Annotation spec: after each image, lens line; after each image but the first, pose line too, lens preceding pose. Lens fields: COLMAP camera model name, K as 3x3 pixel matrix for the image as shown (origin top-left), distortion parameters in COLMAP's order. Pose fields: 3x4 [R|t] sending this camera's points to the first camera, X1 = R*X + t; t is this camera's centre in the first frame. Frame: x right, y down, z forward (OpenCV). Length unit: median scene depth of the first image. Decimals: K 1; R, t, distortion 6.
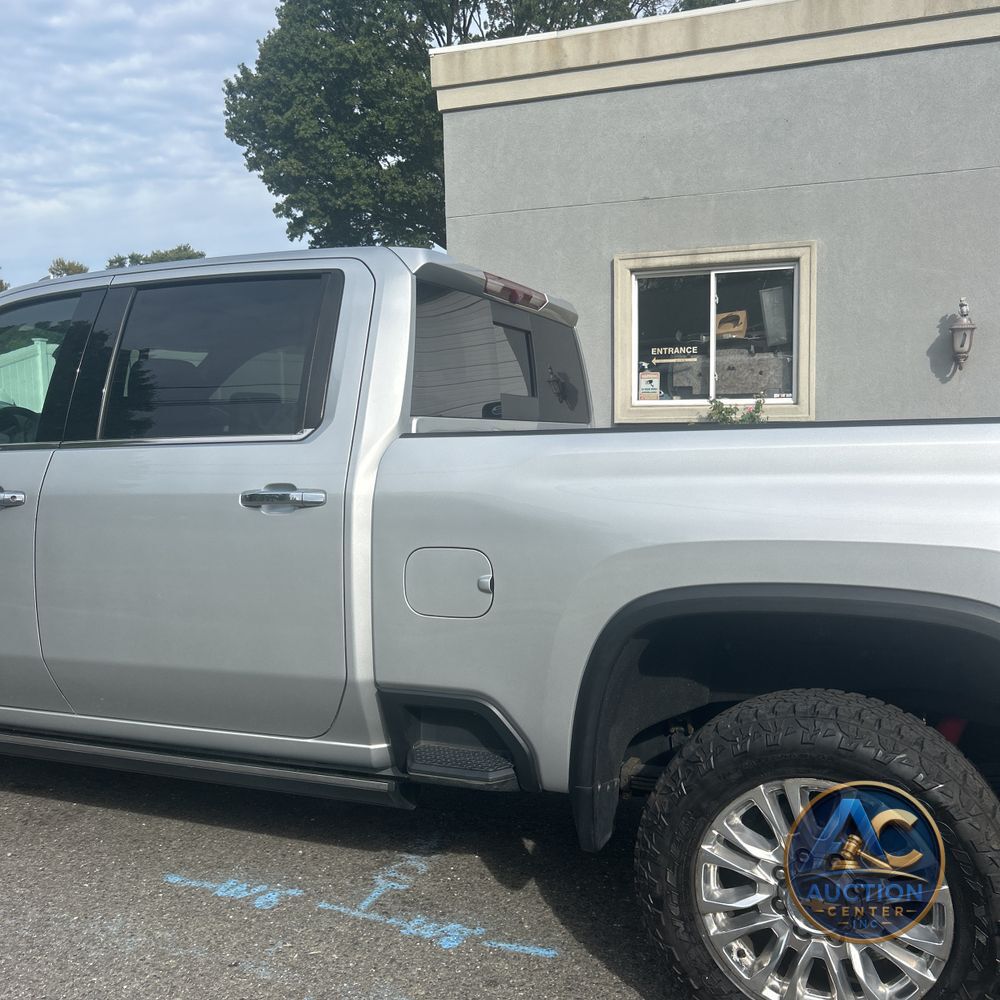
lens RADIAL K [[1008.3, 0, 502.4], [0, 1008.3, 500.7], [0, 0, 1]] dist [0.011446, 0.000000]
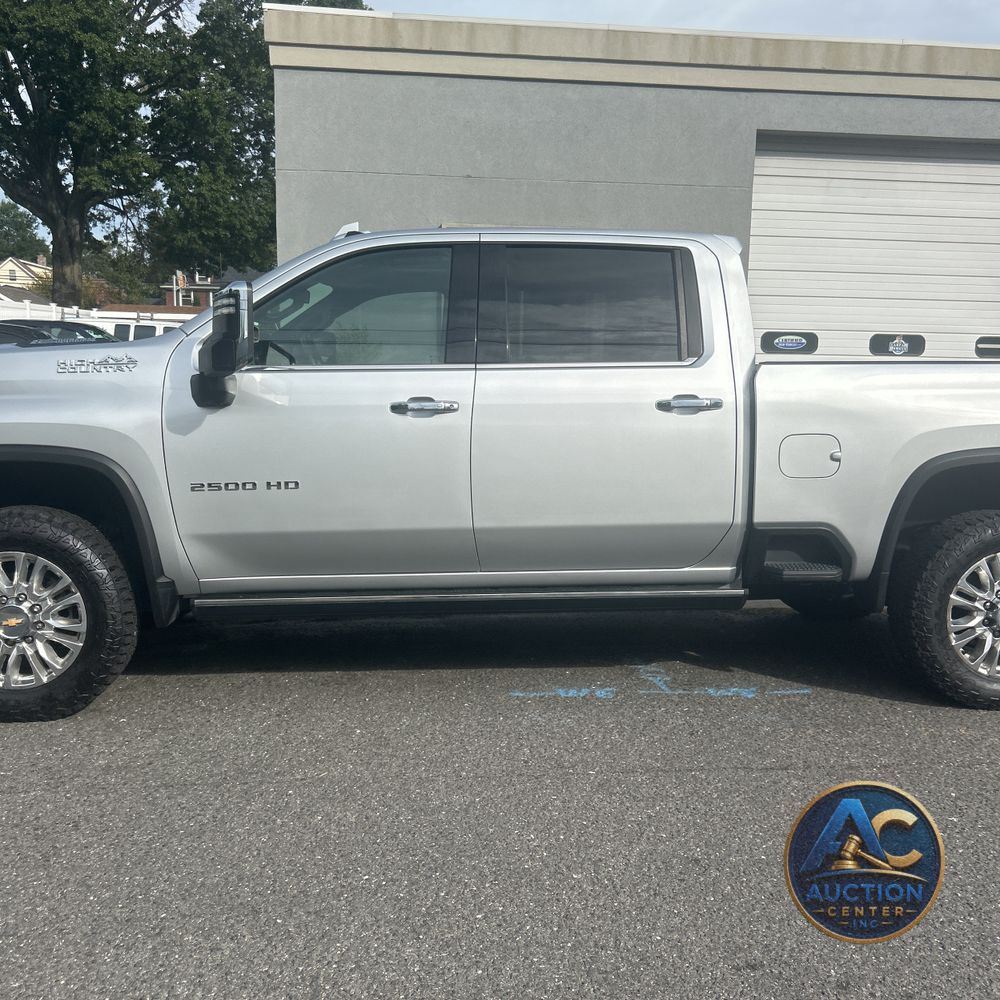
lens RADIAL K [[1008.3, 0, 489.4], [0, 1008.3, 530.1], [0, 0, 1]] dist [0.011446, 0.000000]
pose [[0.889852, -0.041328, 0.454374, -0.380576], [0.010864, 0.997526, 0.069454, 0.024898], [-0.456120, -0.056867, 0.888099, -0.062430]]
